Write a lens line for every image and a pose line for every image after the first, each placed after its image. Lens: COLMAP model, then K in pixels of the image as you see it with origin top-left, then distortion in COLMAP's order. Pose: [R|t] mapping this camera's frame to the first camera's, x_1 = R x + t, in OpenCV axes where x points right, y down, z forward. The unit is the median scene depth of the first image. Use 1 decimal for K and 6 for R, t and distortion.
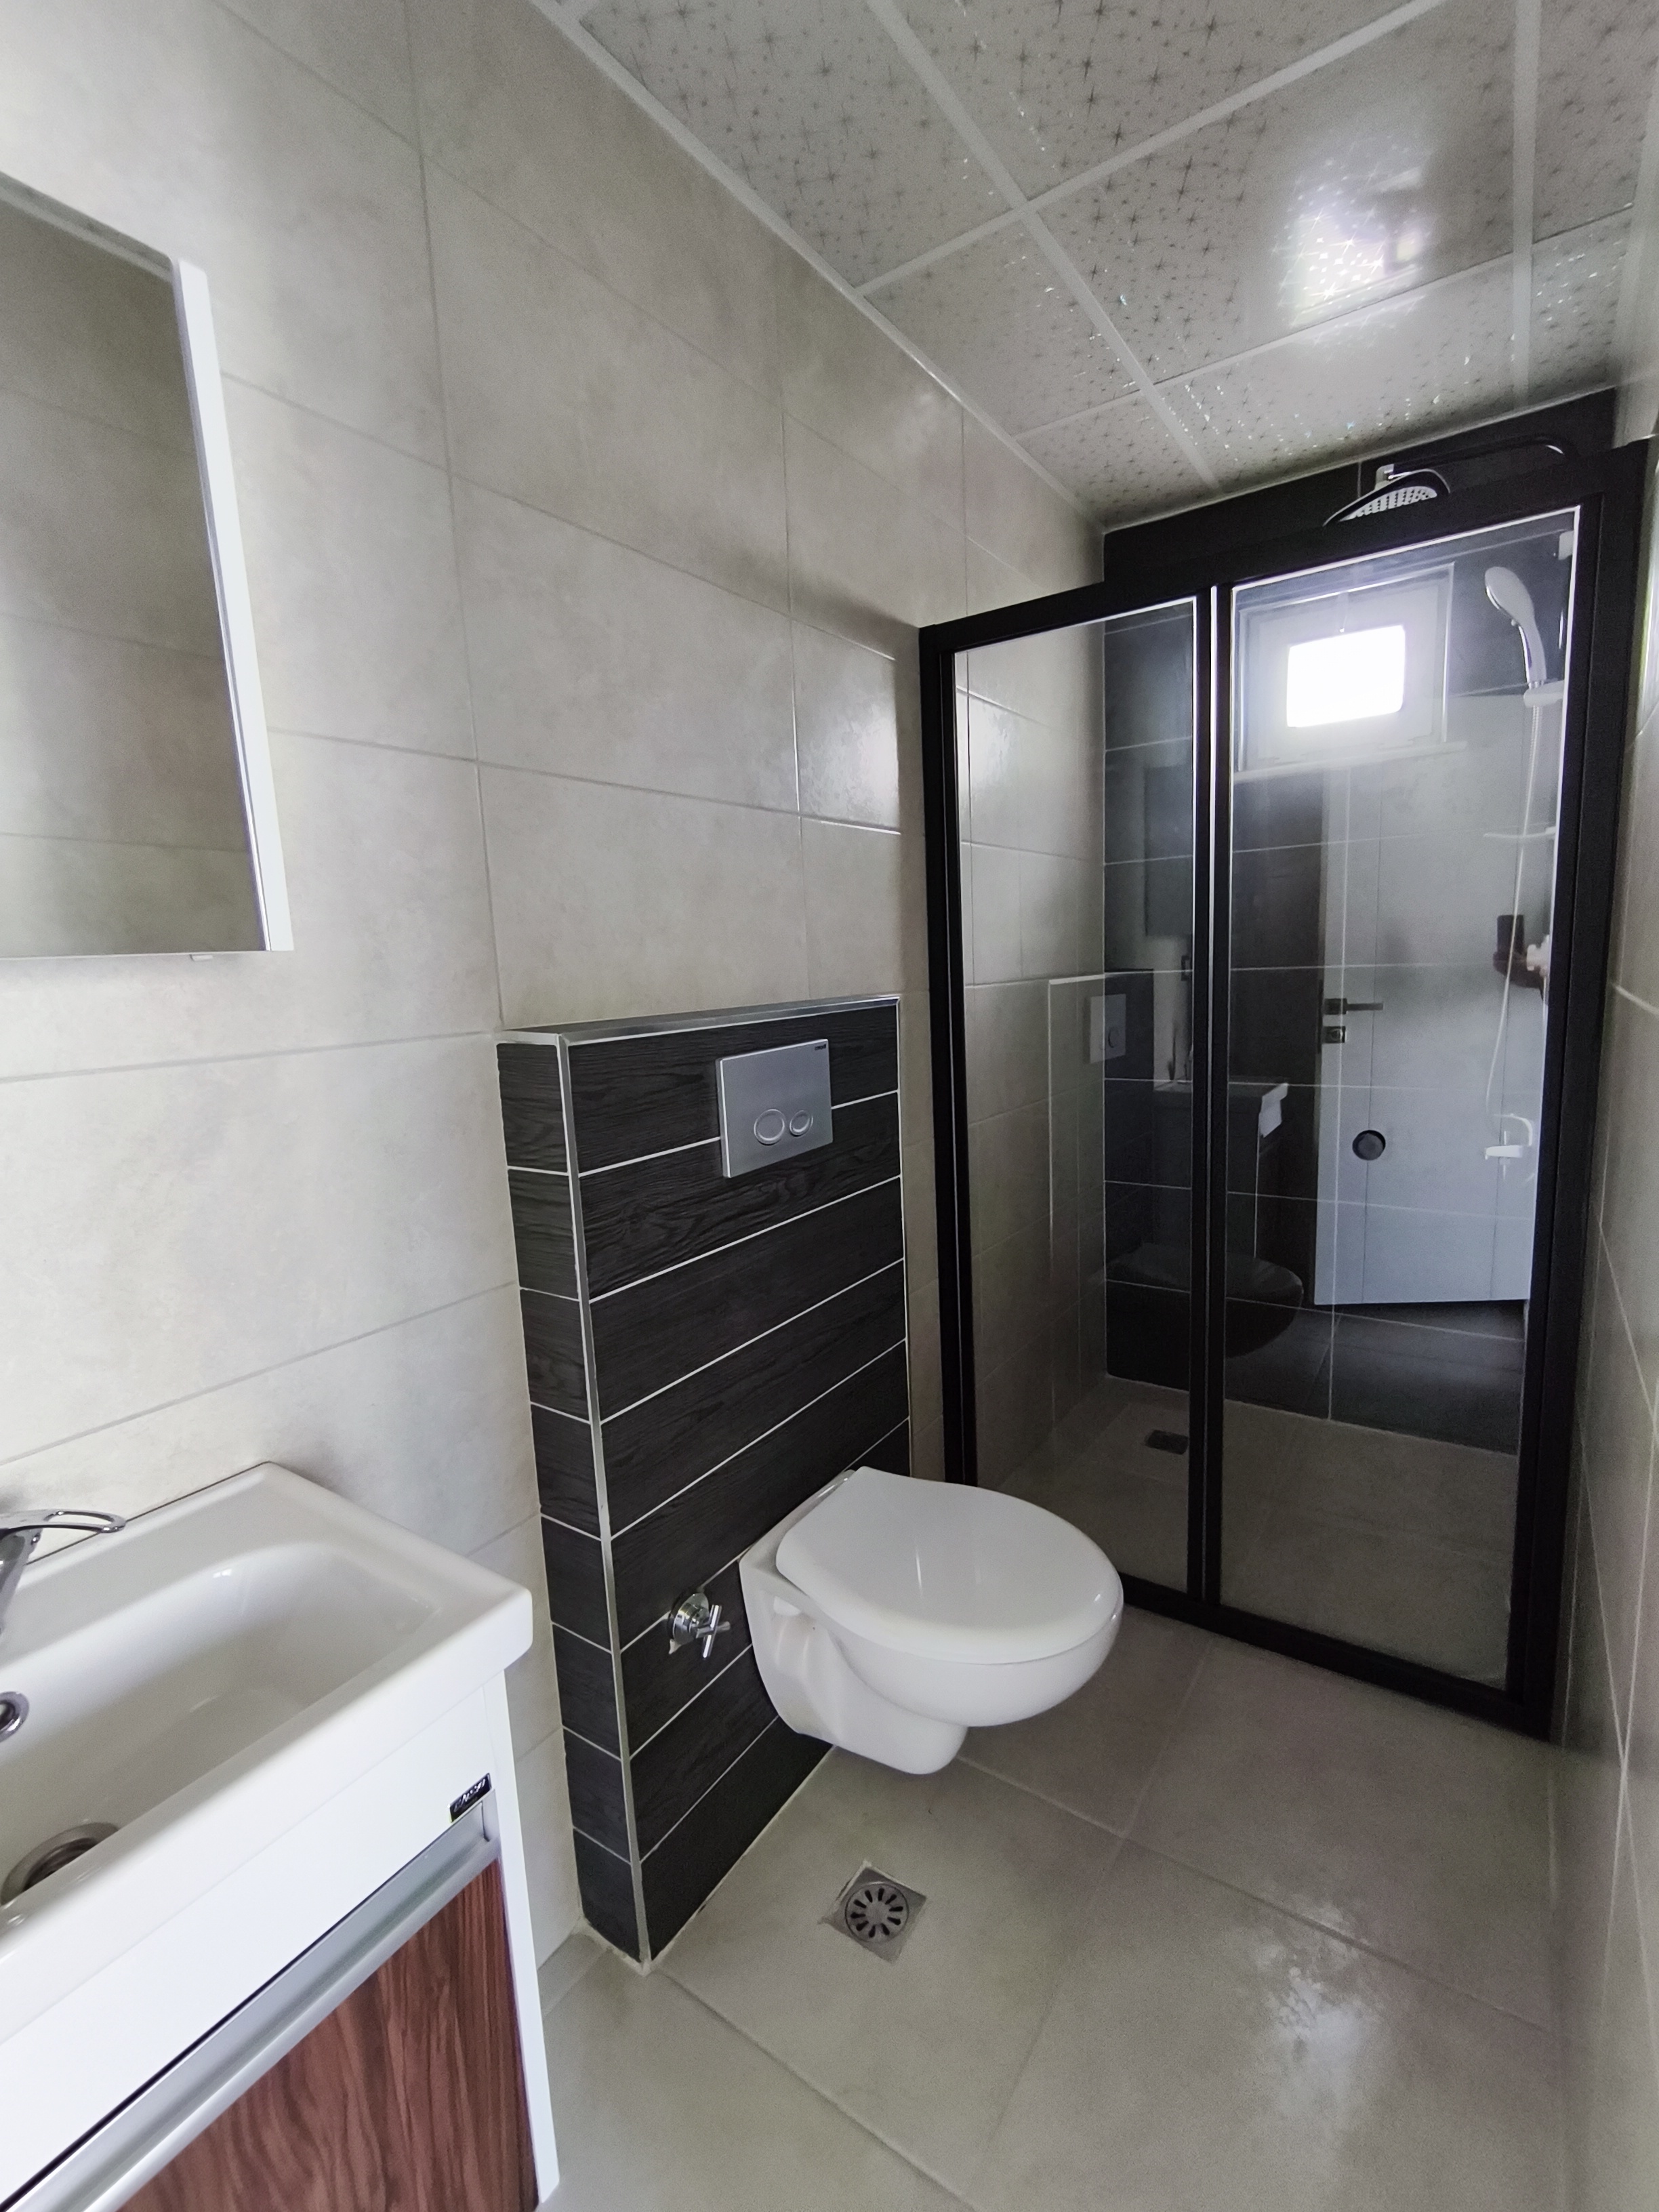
lens RADIAL K [[990.4, 0, 837.9], [0, 990.4, 1114.0], [0, 0, 1]] dist [-0.003946, 0.000899]
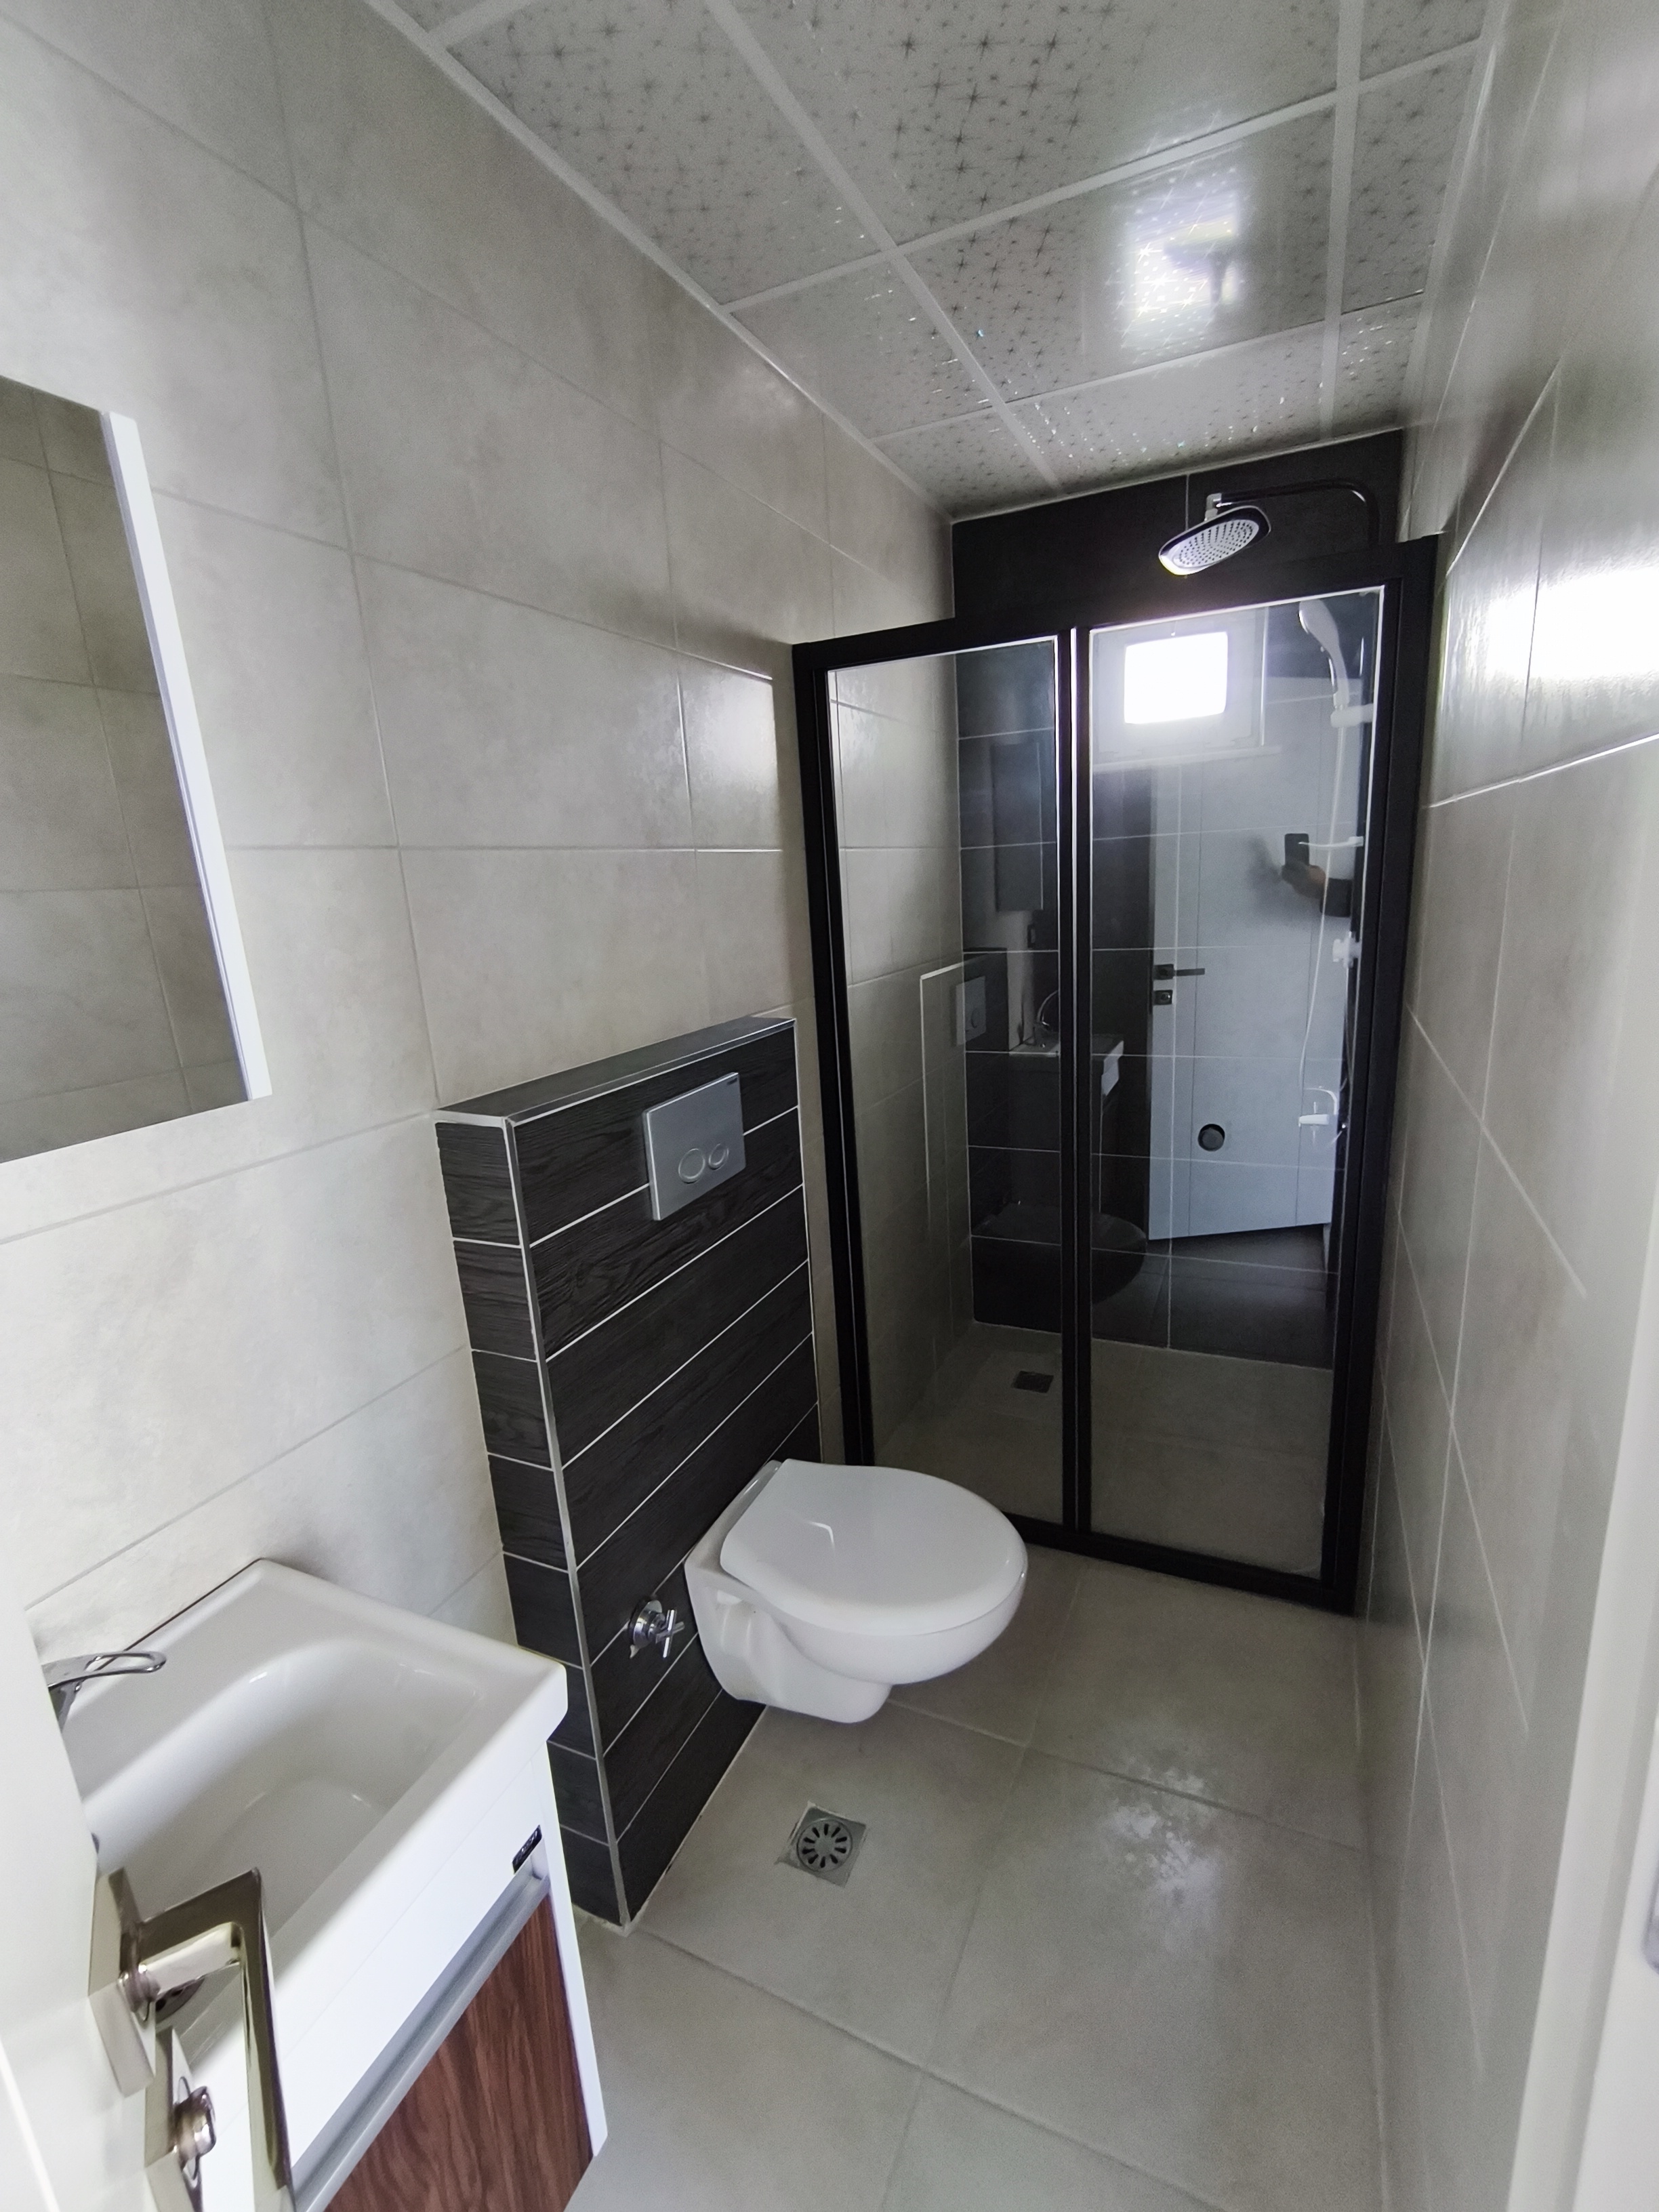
lens RADIAL K [[990.4, 0, 837.9], [0, 990.4, 1114.0], [0, 0, 1]] dist [-0.003946, 0.000899]
pose [[0.985664, -0.052818, 0.160242, -0.084526], [0.040269, 0.995935, 0.080573, -0.125478], [-0.163846, -0.072965, 0.983784, -0.064503]]
